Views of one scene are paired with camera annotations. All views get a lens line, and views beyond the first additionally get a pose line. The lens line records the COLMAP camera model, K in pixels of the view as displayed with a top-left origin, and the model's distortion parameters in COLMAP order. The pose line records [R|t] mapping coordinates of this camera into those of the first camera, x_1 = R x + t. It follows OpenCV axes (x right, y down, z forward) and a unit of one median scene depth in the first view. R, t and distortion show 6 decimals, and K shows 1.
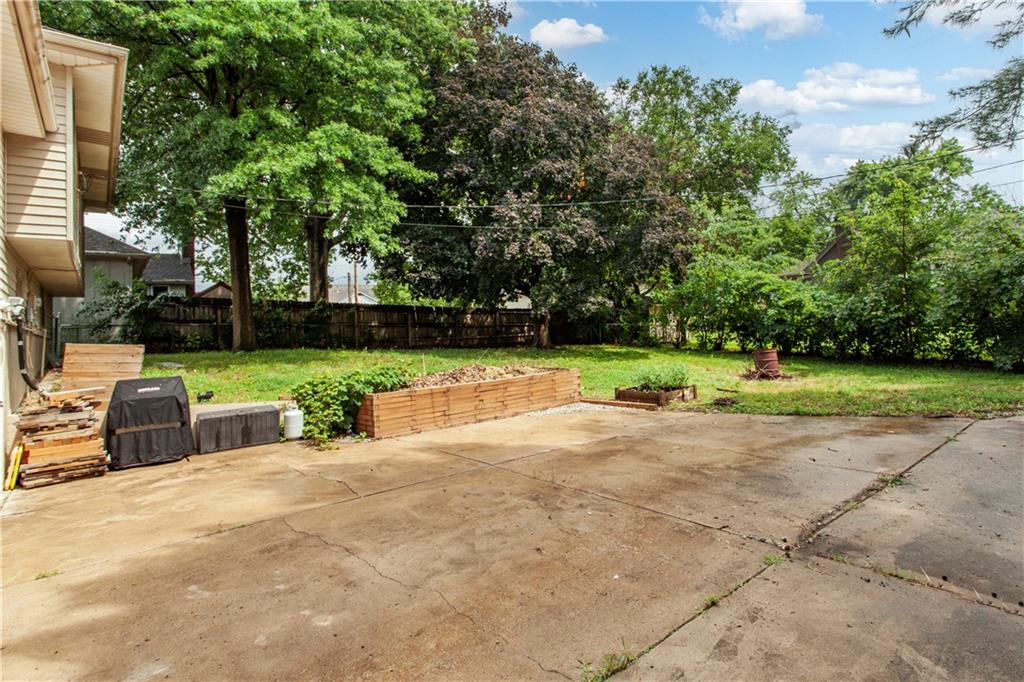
lens RADIAL K [[519.3, 0, 516.9], [0, 519.3, 337.7], [0, 0, 1]] dist [-0.004473, -0.000390]
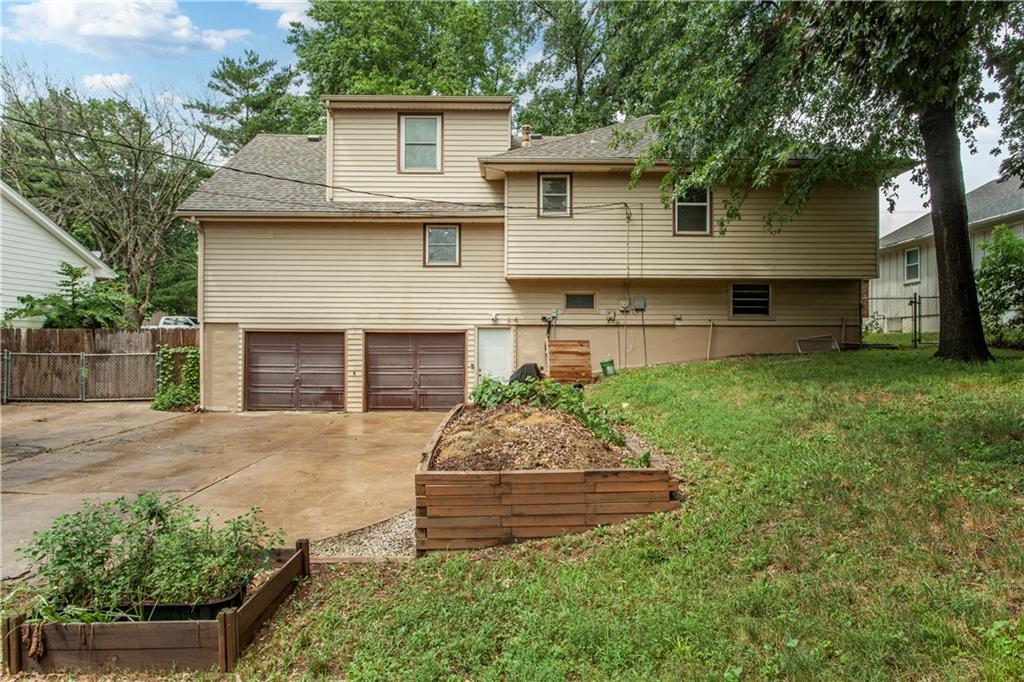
lens RADIAL K [[609.2, 0, 513.4], [0, 609.2, 338.6], [0, 0, 1]] dist [0.002453, -0.000107]
pose [[-0.631046, 0.053787, -0.773878, 0.509990], [0.026416, 0.998505, 0.047858, -0.057636], [0.775295, 0.009758, -0.631523, 1.649515]]
